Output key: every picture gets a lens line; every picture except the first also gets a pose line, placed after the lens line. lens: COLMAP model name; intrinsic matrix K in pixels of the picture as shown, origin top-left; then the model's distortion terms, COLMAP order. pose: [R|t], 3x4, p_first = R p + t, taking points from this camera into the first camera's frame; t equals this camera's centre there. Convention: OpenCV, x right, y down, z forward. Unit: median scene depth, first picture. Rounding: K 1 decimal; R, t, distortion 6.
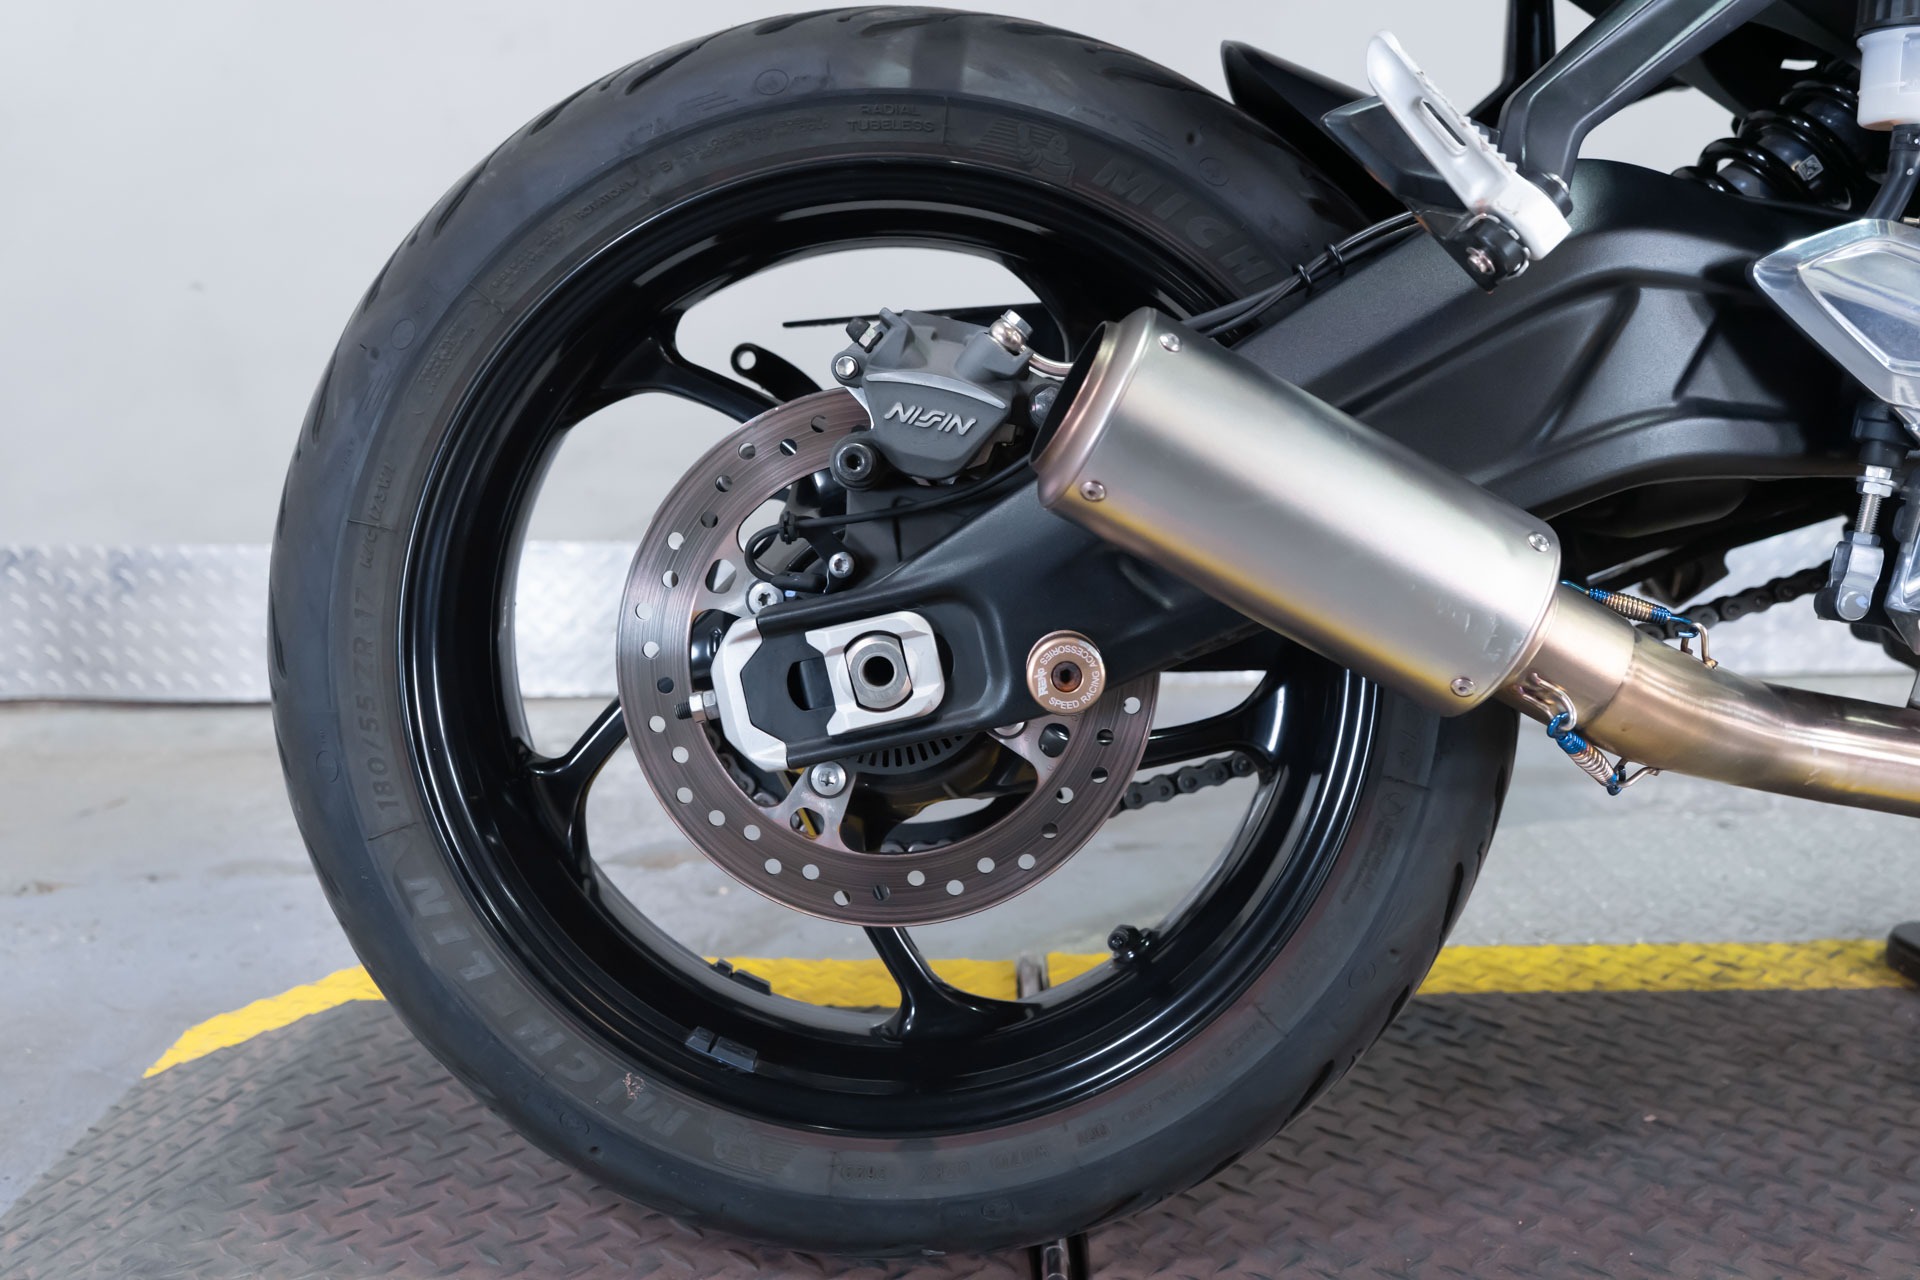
lens RADIAL K [[1915.6, 0, 909.0], [0, 1915.6, 634.8], [0, 0, 1]] dist [0.017961, 0.000000]
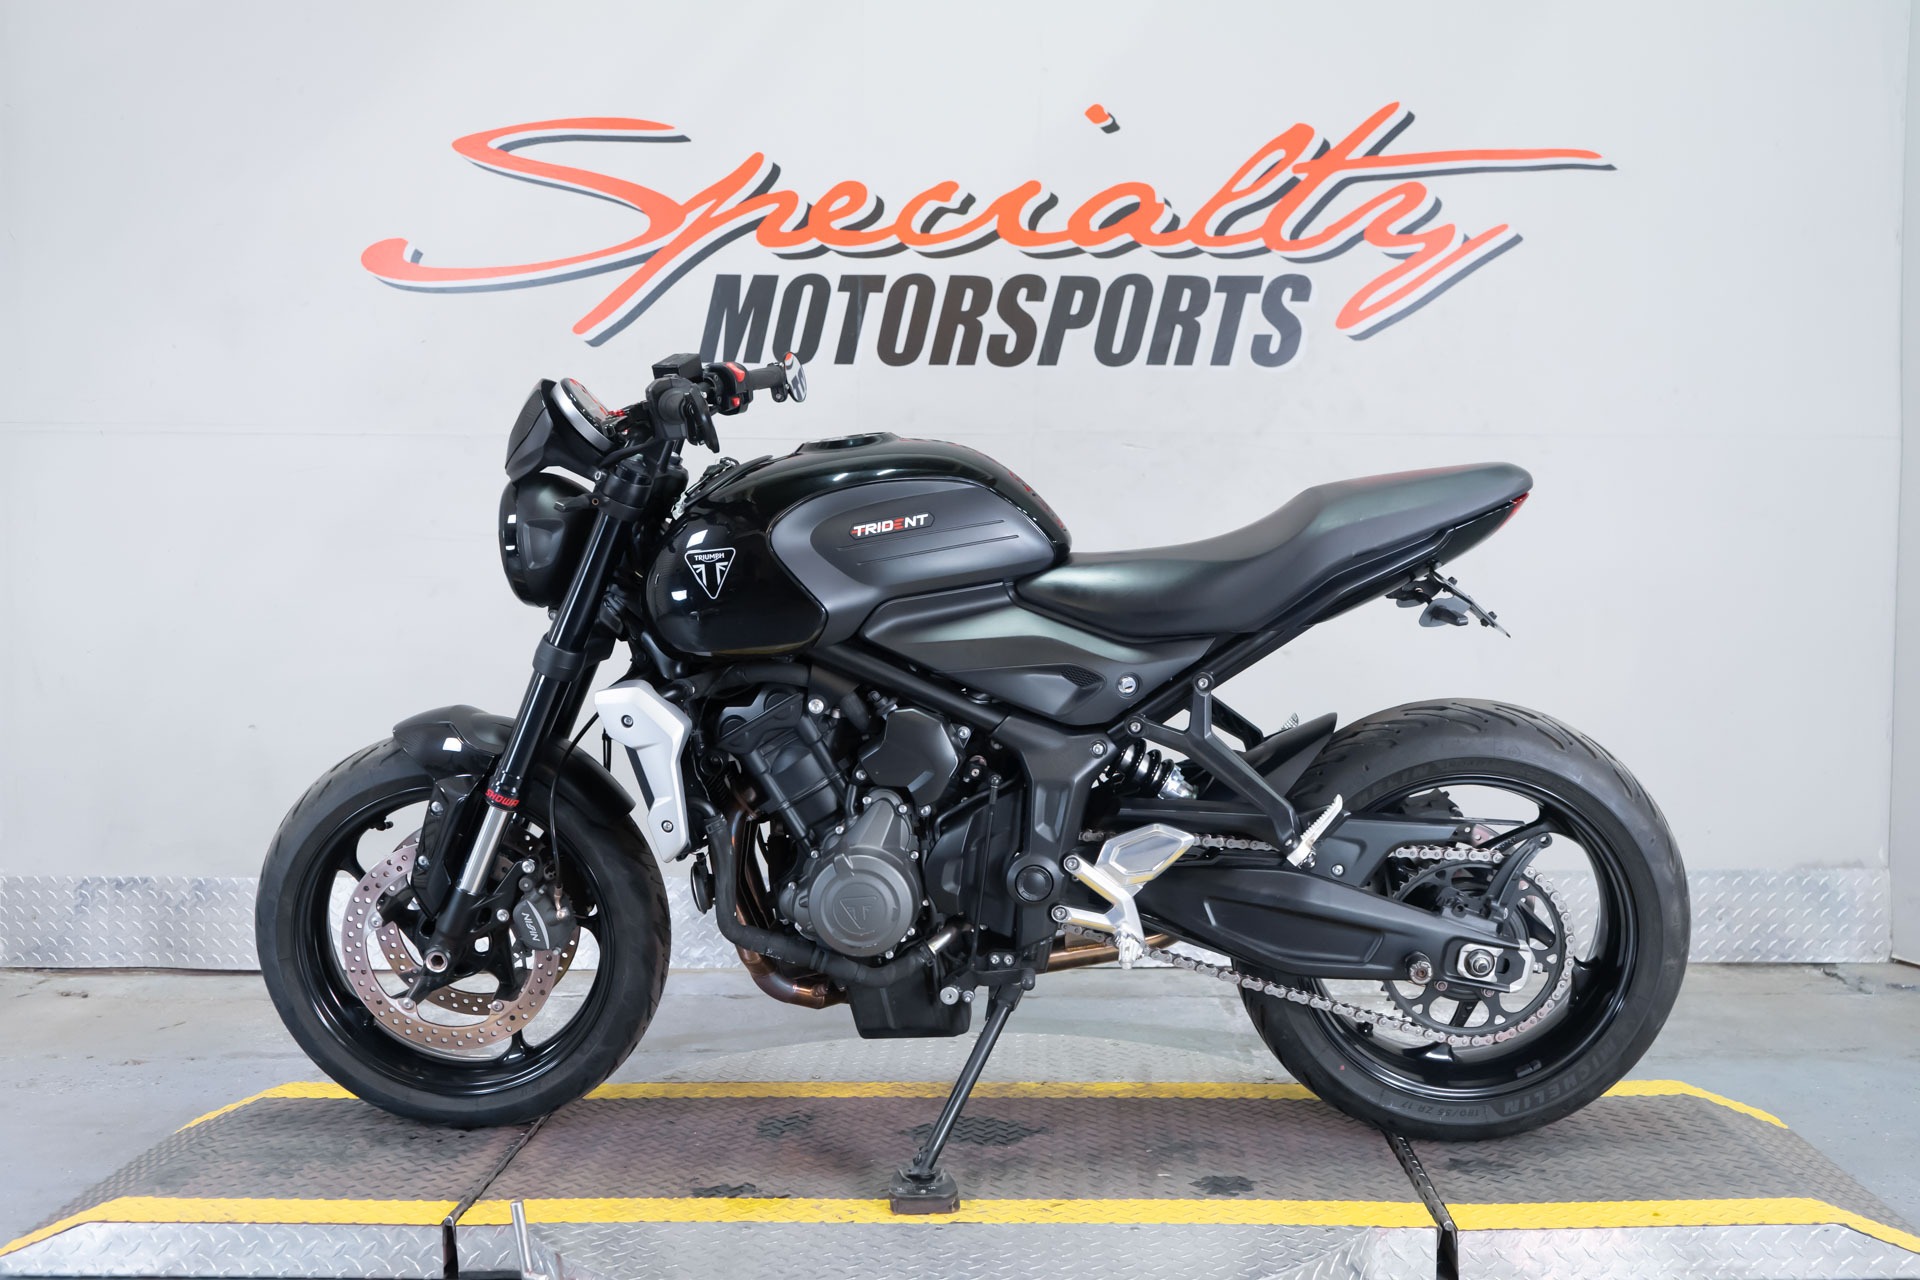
lens RADIAL K [[1915.6, 0, 963.8], [0, 1915.6, 626.0], [0, 0, 1]] dist [0.017961, 0.000000]
pose [[0.999294, 0.004164, -0.037326, 0.337392], [-0.010076, 0.987128, -0.159614, -0.000709], [0.036180, 0.159877, 0.986474, -0.706169]]
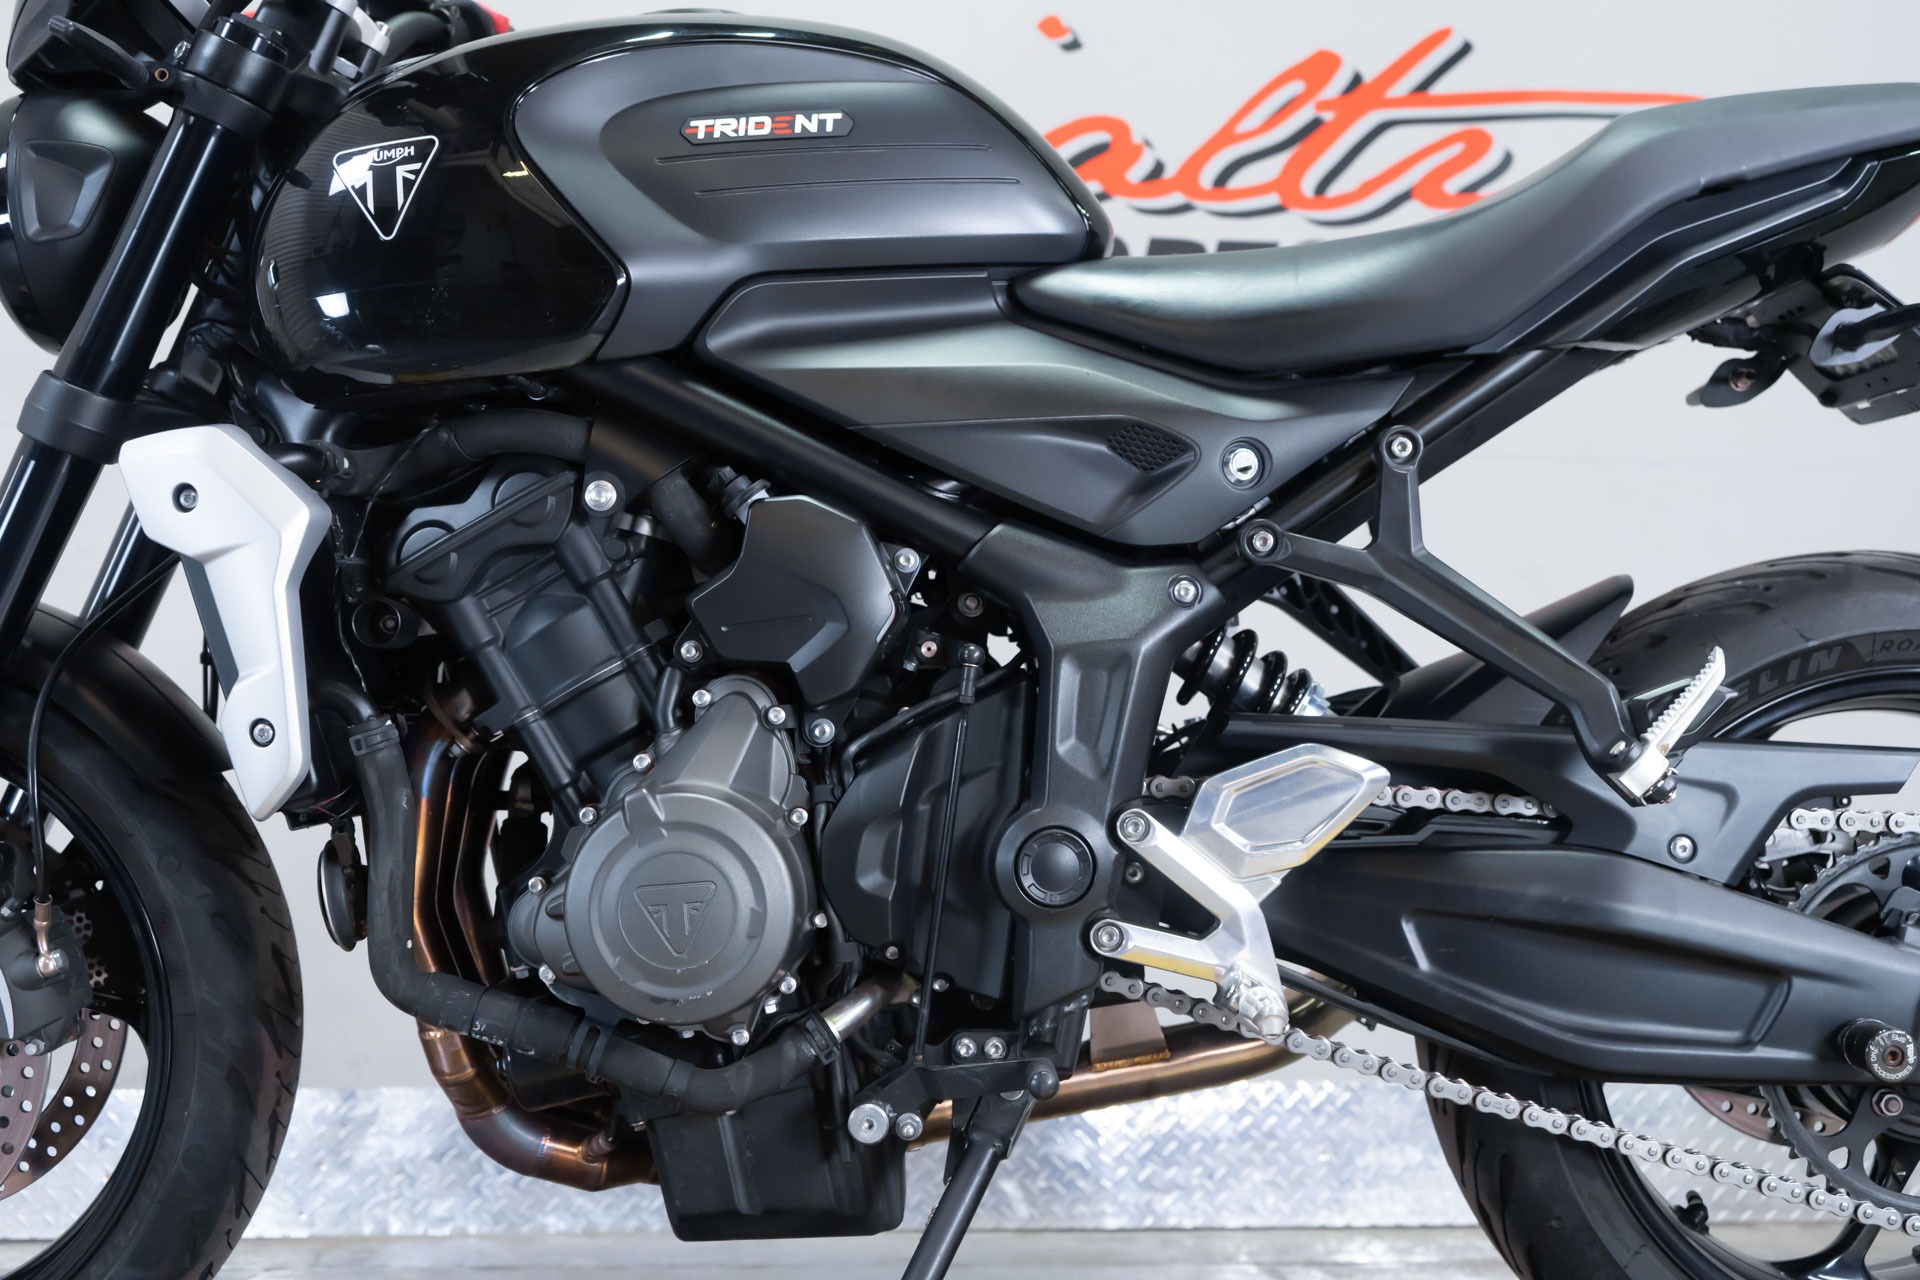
lens RADIAL K [[1915.6, 0, 958.6], [0, 1915.6, 627.6], [0, 0, 1]] dist [0.017961, 0.000000]
pose [[0.999450, 0.016129, 0.028969, 0.298689], [-0.005311, 0.940302, -0.340300, 0.077441], [-0.032728, 0.339959, 0.939871, -0.149429]]
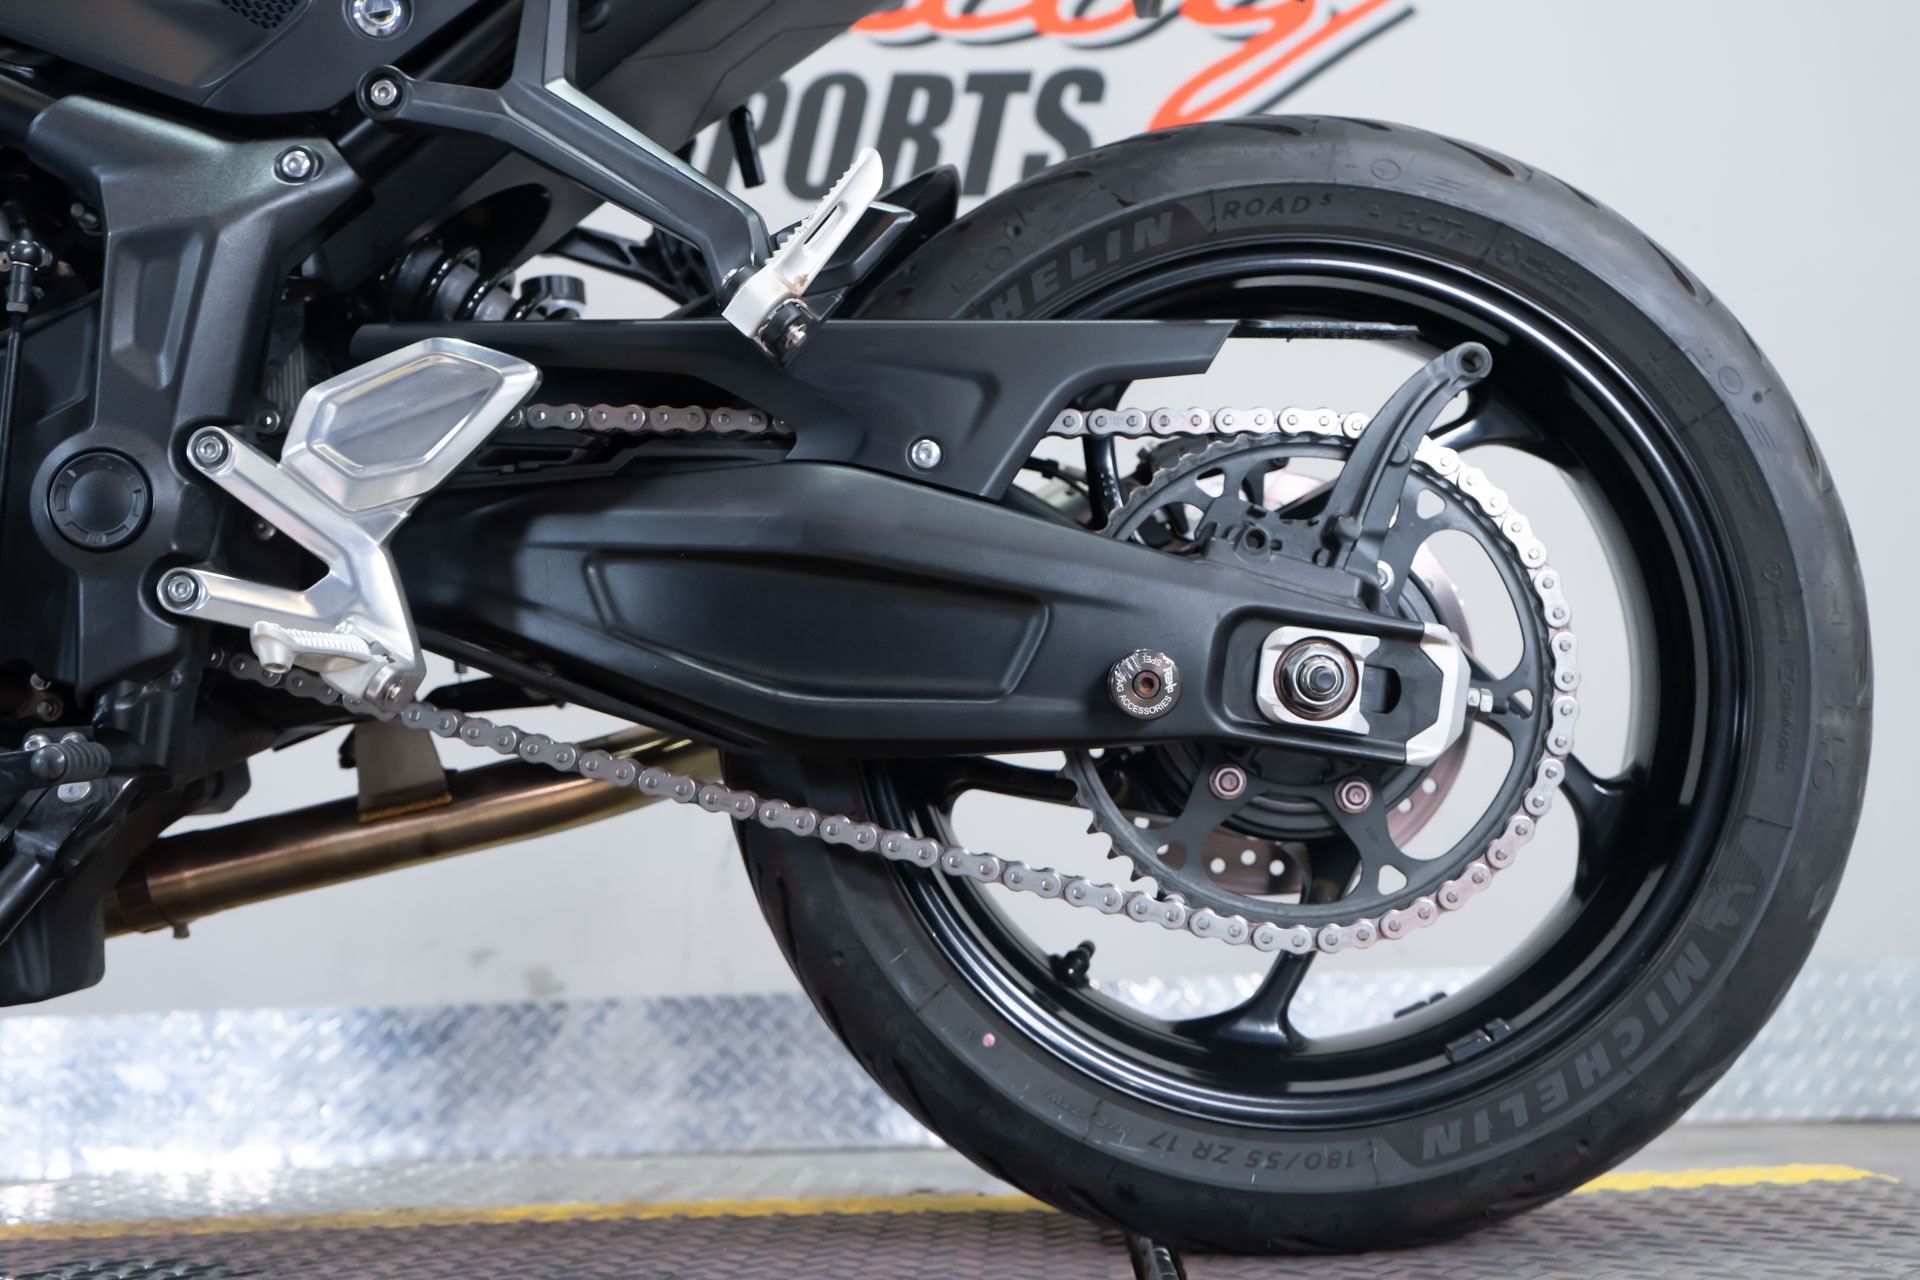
lens RADIAL K [[1915.6, 0, 947.0], [0, 1915.6, 646.9], [0, 0, 1]] dist [0.017961, 0.000000]
pose [[0.999226, -0.023181, -0.031787, 0.513355], [0.010676, 0.937416, -0.348049, 0.130508], [0.037865, 0.347440, 0.936937, -0.018203]]
